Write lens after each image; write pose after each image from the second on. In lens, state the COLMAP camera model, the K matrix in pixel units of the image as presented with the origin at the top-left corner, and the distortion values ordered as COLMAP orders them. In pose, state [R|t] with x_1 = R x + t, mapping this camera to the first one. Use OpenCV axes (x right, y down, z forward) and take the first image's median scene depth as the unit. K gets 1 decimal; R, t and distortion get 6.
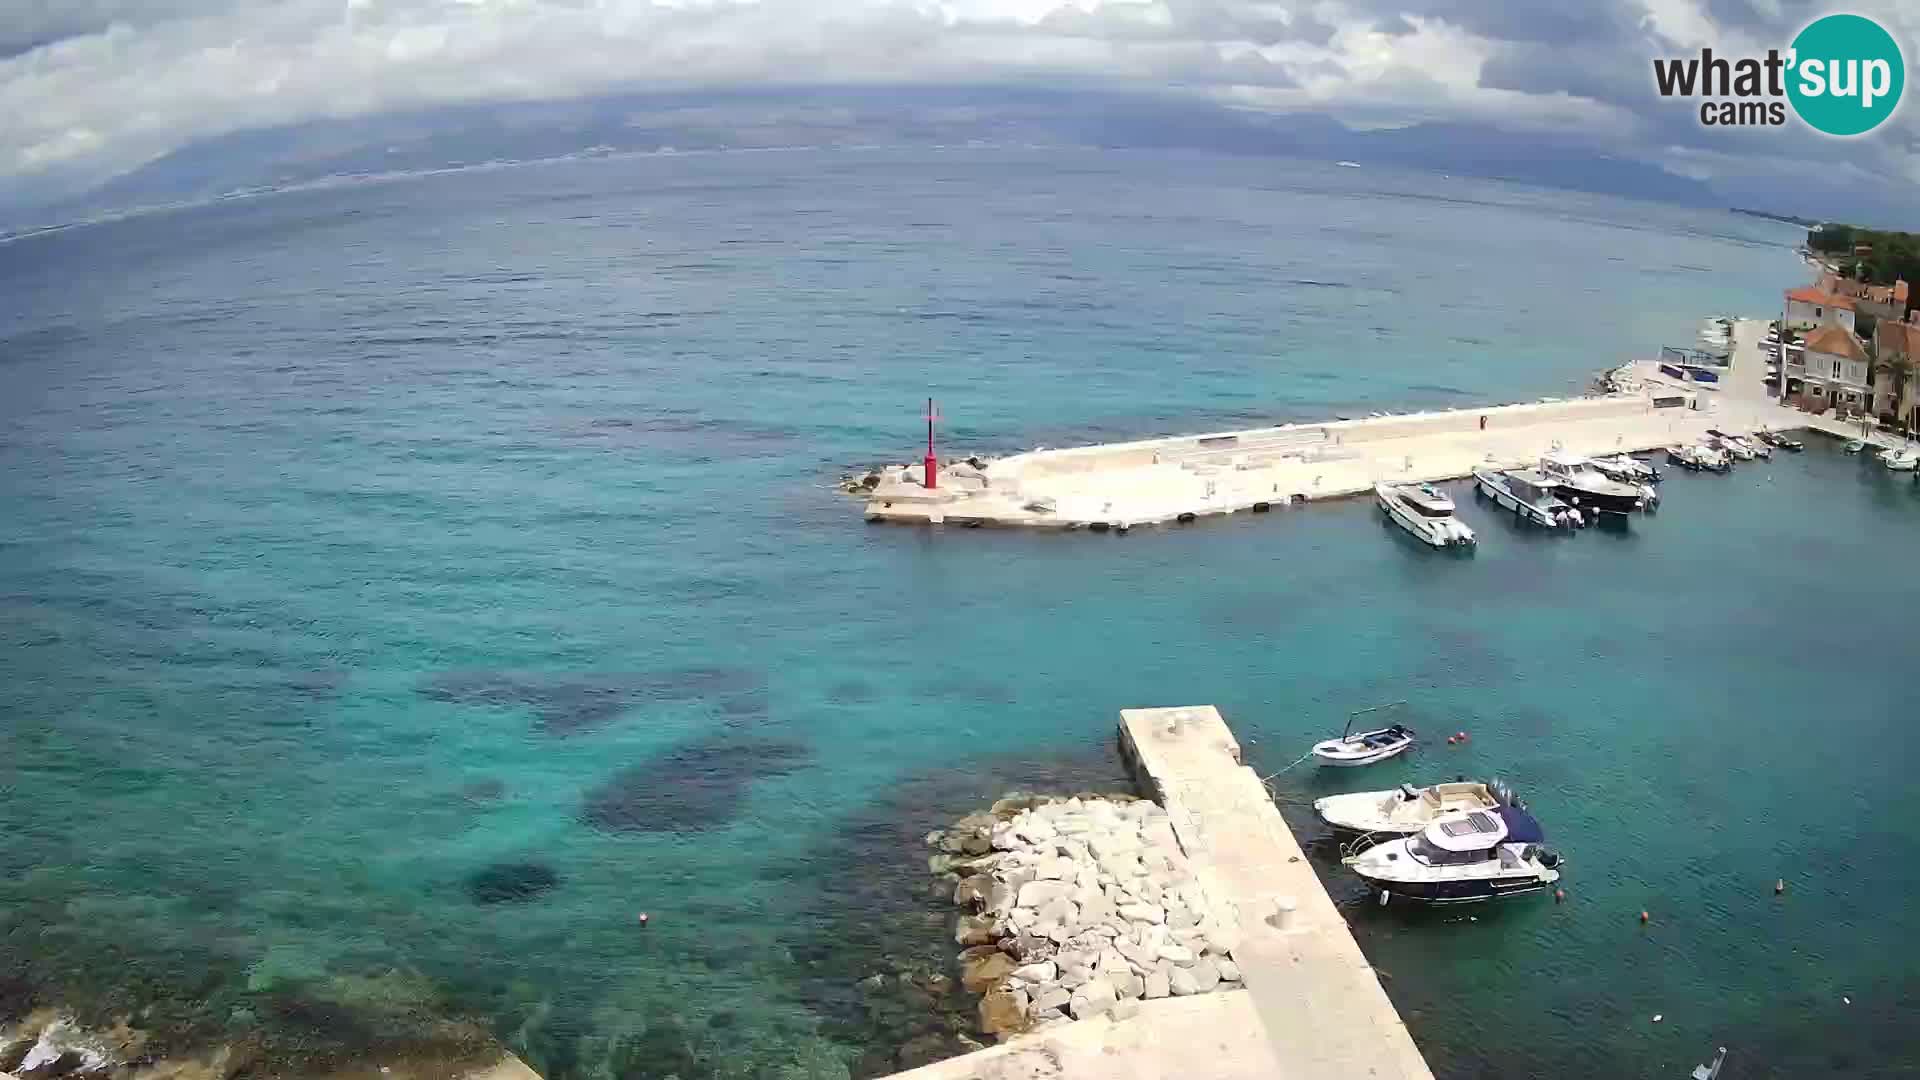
lens RADIAL K [[1413.3, 0, 959.6], [0, 1413.3, 540.3], [0, 0, 1]] dist [0.002447, -0.008689]
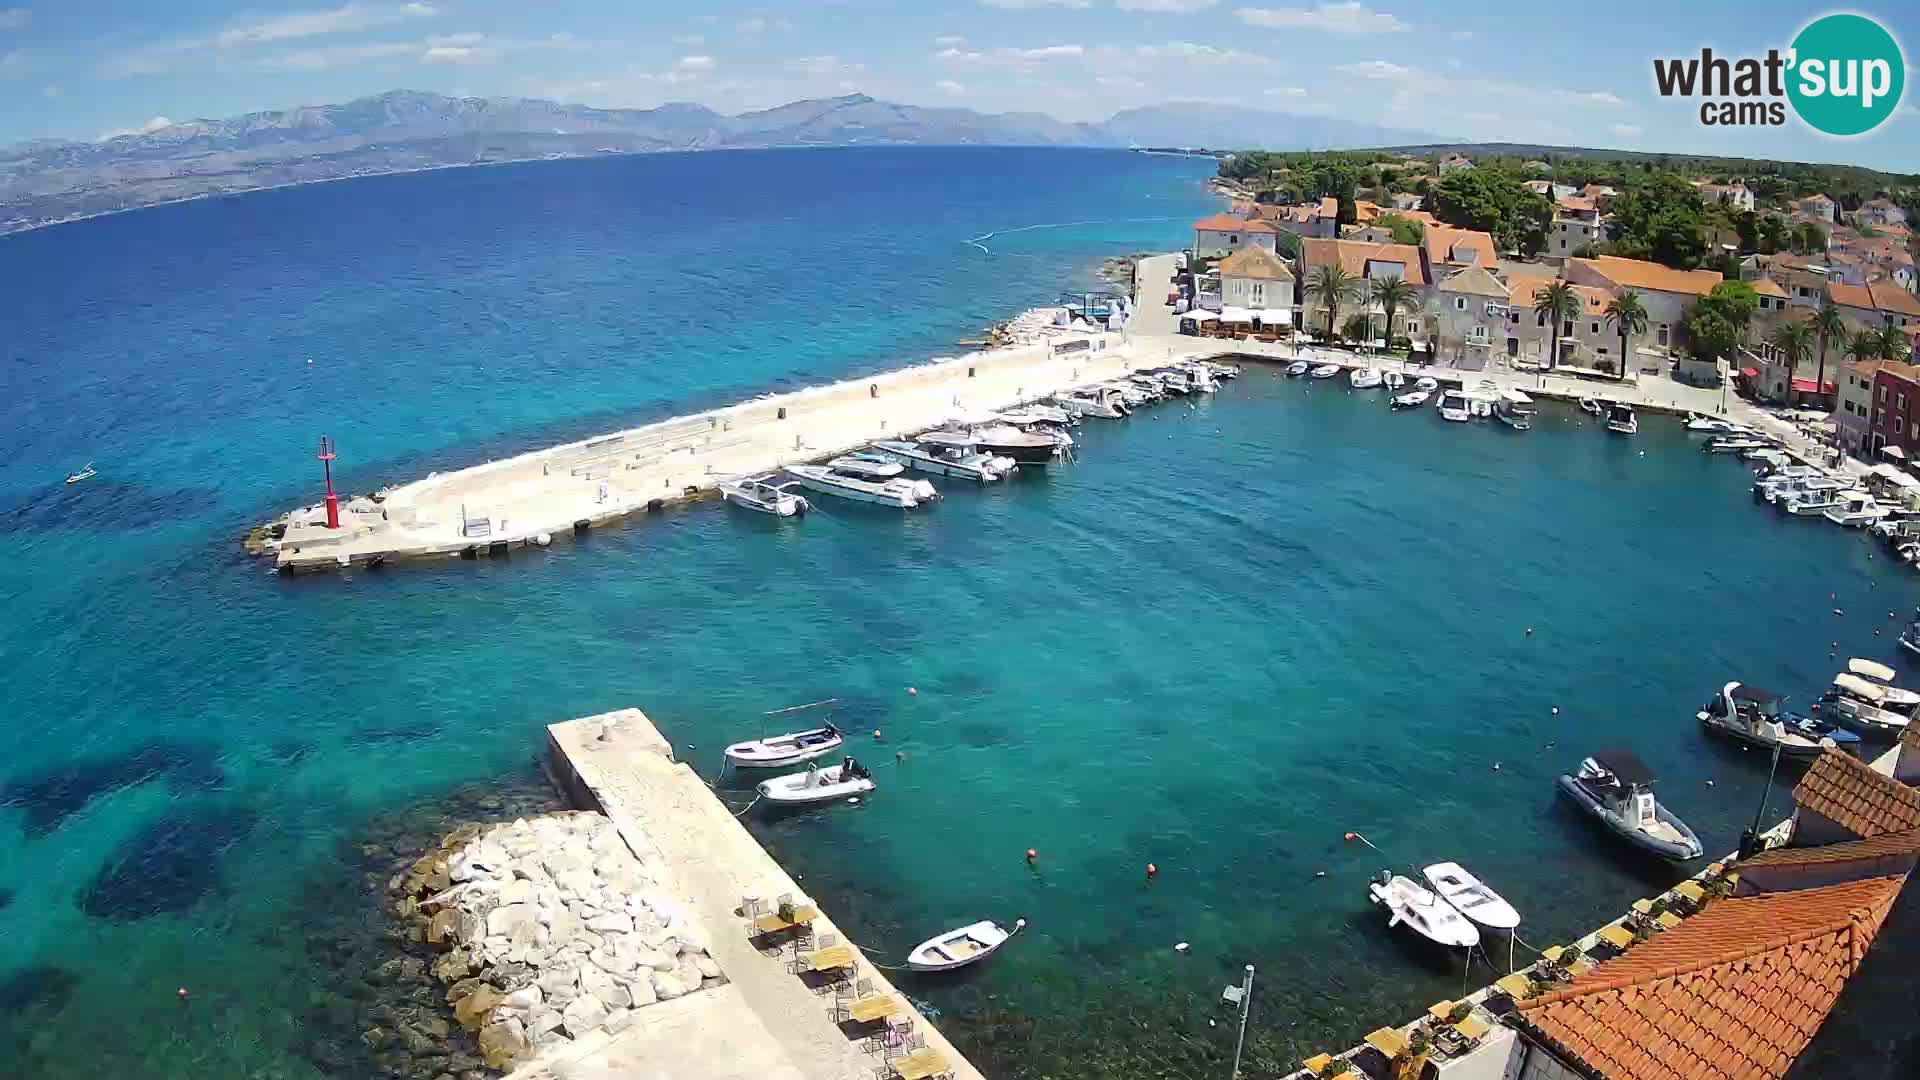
lens RADIAL K [[1413.3, 0, 960.6], [0, 1413.3, 541.1], [0, 0, 1]] dist [0.002447, -0.008689]
pose [[0.989272, -0.132886, 0.060687, 0.345521], [0.132772, 0.991129, 0.005929, 0.023736], [-0.060937, 0.002192, 0.998139, -0.006869]]
